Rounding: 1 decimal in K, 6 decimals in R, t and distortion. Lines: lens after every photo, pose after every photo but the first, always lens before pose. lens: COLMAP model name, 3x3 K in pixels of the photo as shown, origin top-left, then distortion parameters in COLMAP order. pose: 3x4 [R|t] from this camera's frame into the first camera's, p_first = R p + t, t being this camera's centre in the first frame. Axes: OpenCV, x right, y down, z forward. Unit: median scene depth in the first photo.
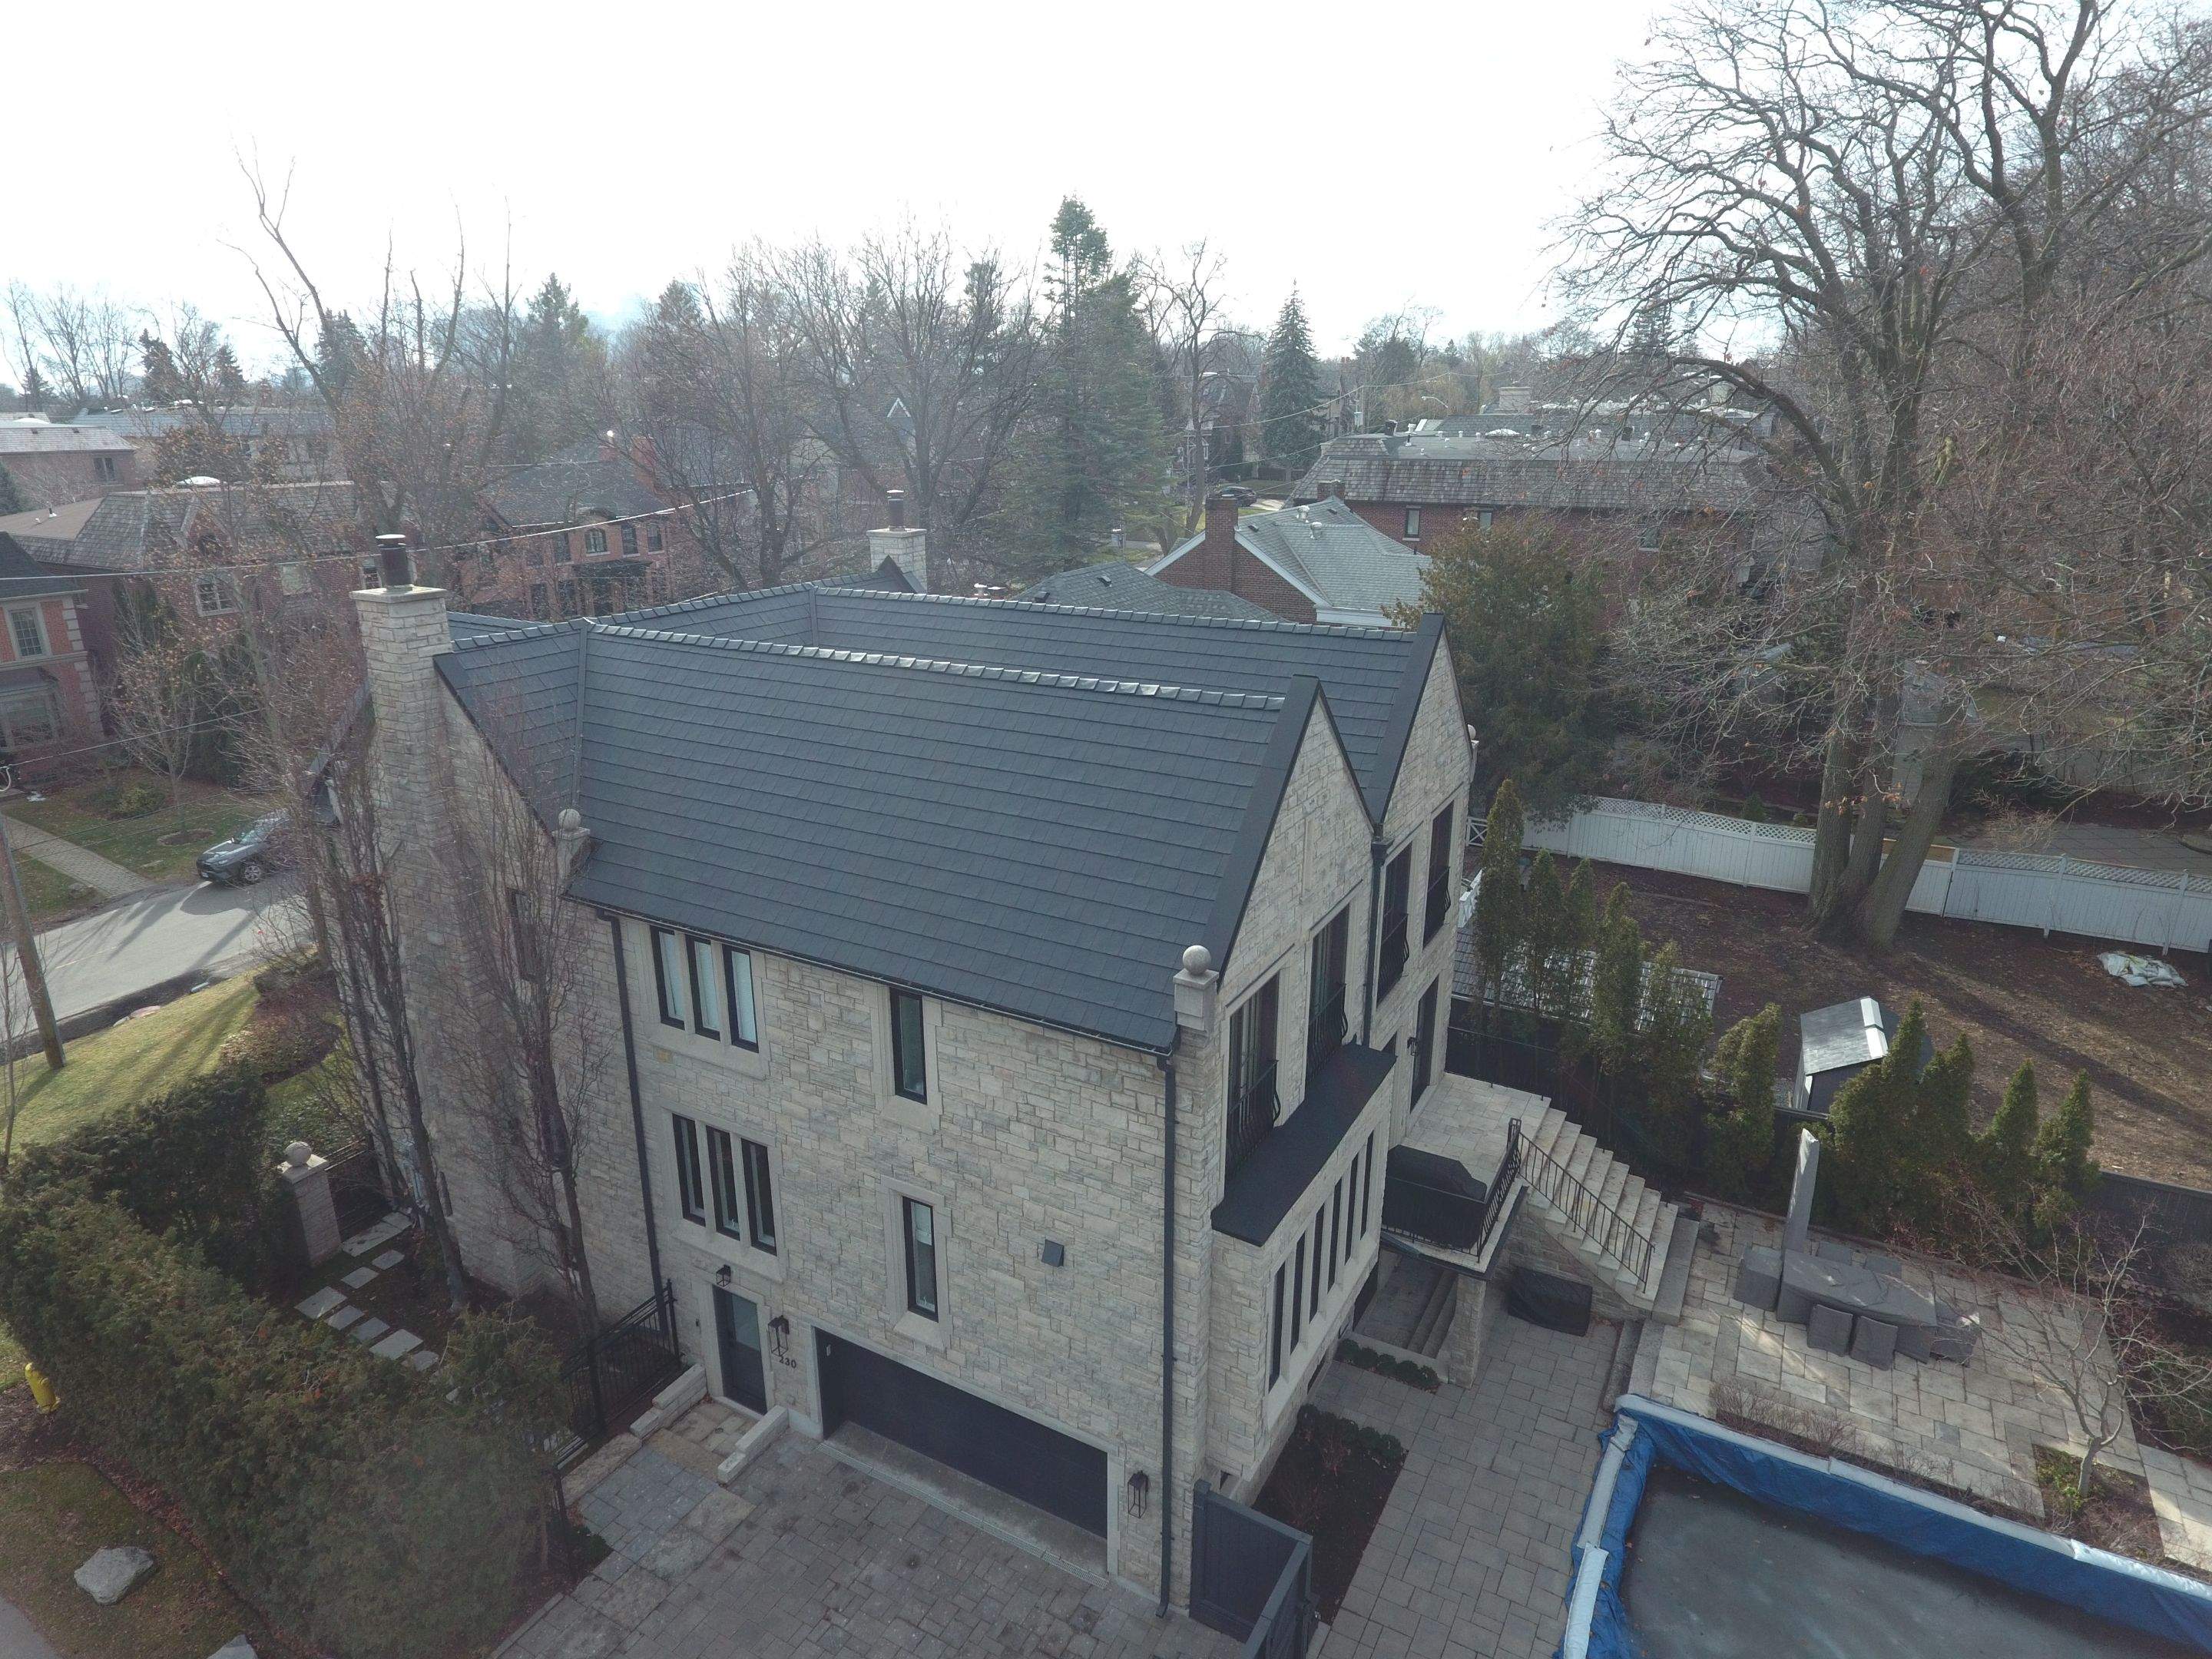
lens RADIAL K [[1276.7, 0, 1078.1], [0, 1276.7, 849.7], [0, 0, 1]] dist [-0.003944, 0.001027]
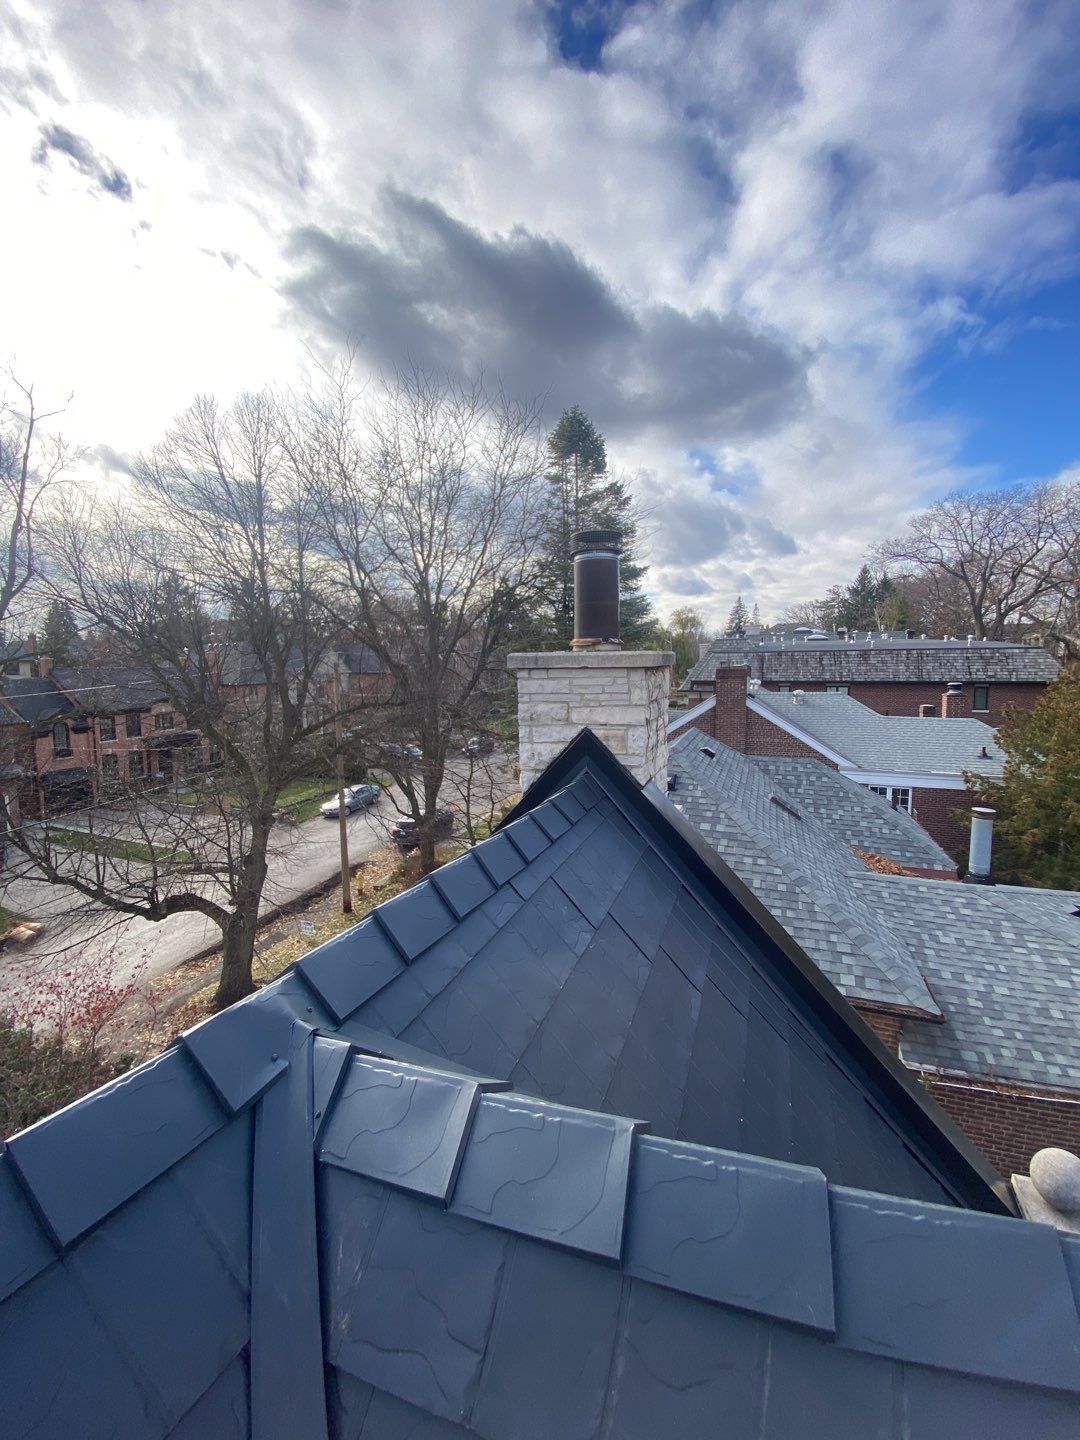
lens RADIAL K [[583.7, 0, 534.9], [0, 583.7, 716.4], [0, 0, 1]] dist [0.000555, -0.013003]
pose [[0.989804, -0.018811, 0.141191, -0.241019], [0.051885, 0.970755, -0.234400, -0.273020], [-0.132652, 0.239336, 0.961832, 1.173066]]
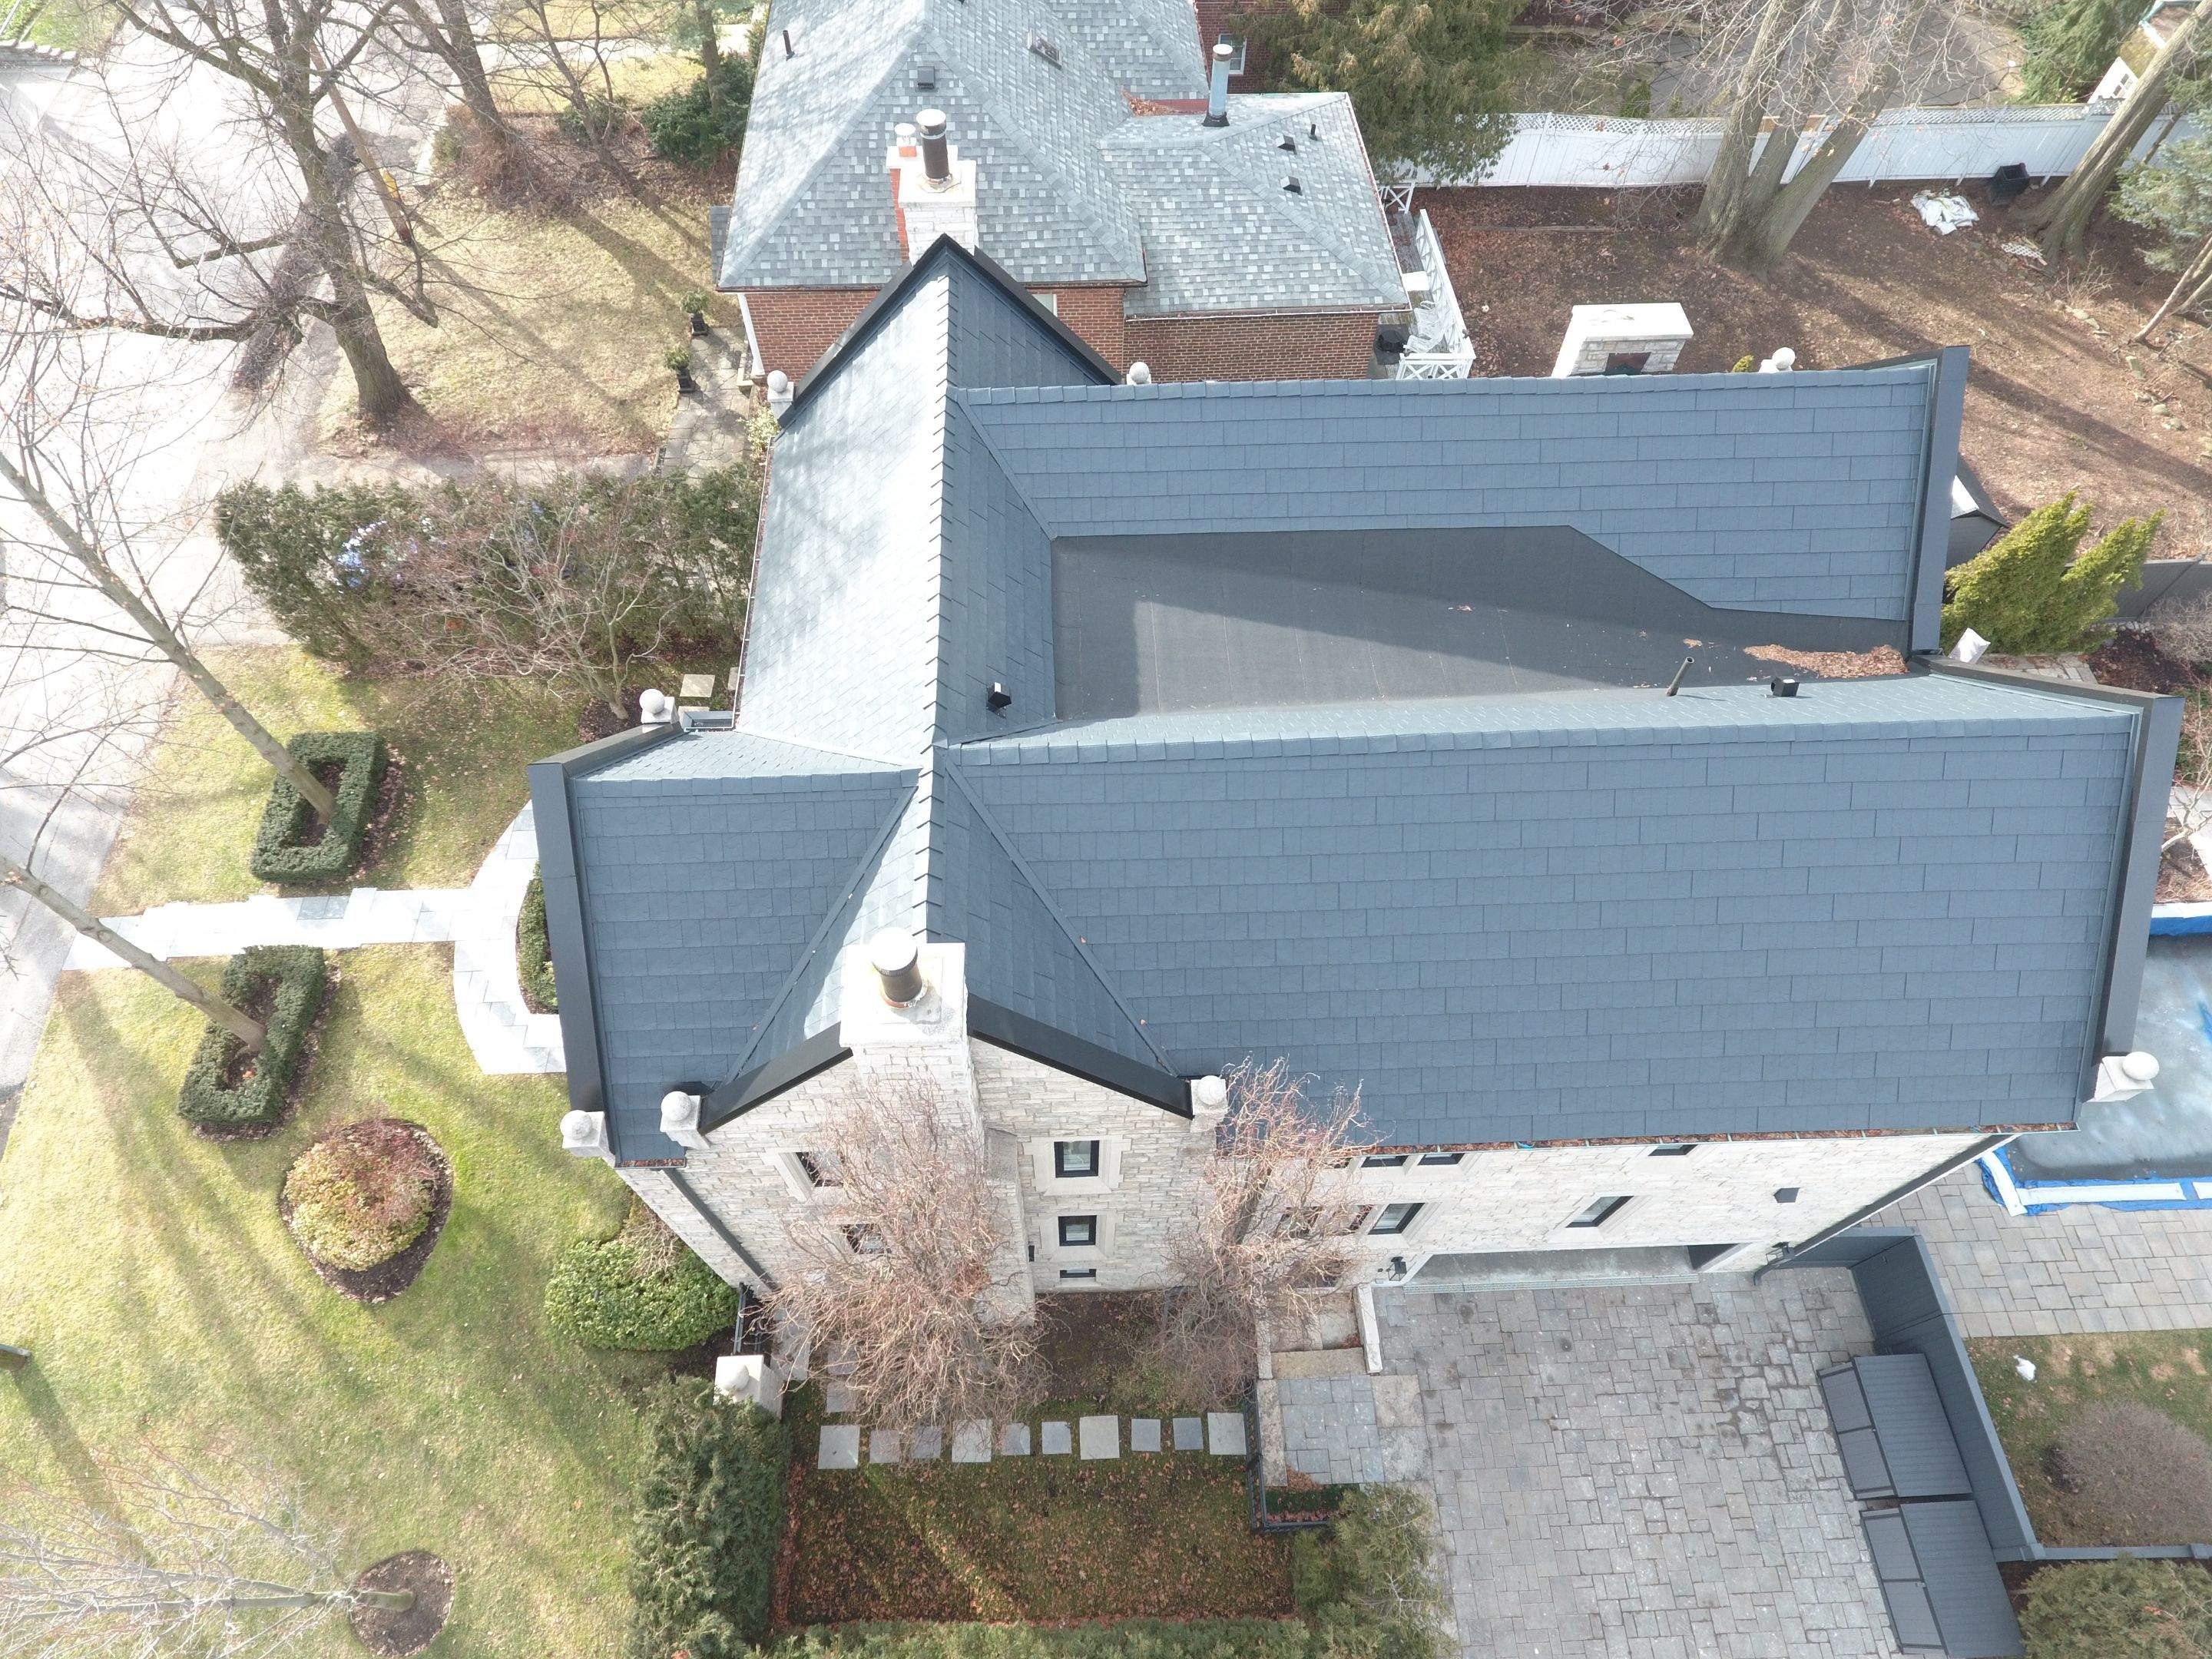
lens RADIAL K [[1272.2, 0, 1078.0], [0, 1272.2, 823.3], [0, 0, 1]] dist [-0.005980, 0.002335]
pose [[0.848173, -0.446768, 0.284606, -0.530719], [0.167932, 0.736347, 0.655433, -0.553967], [-0.502395, -0.508126, 0.699576, 0.535541]]
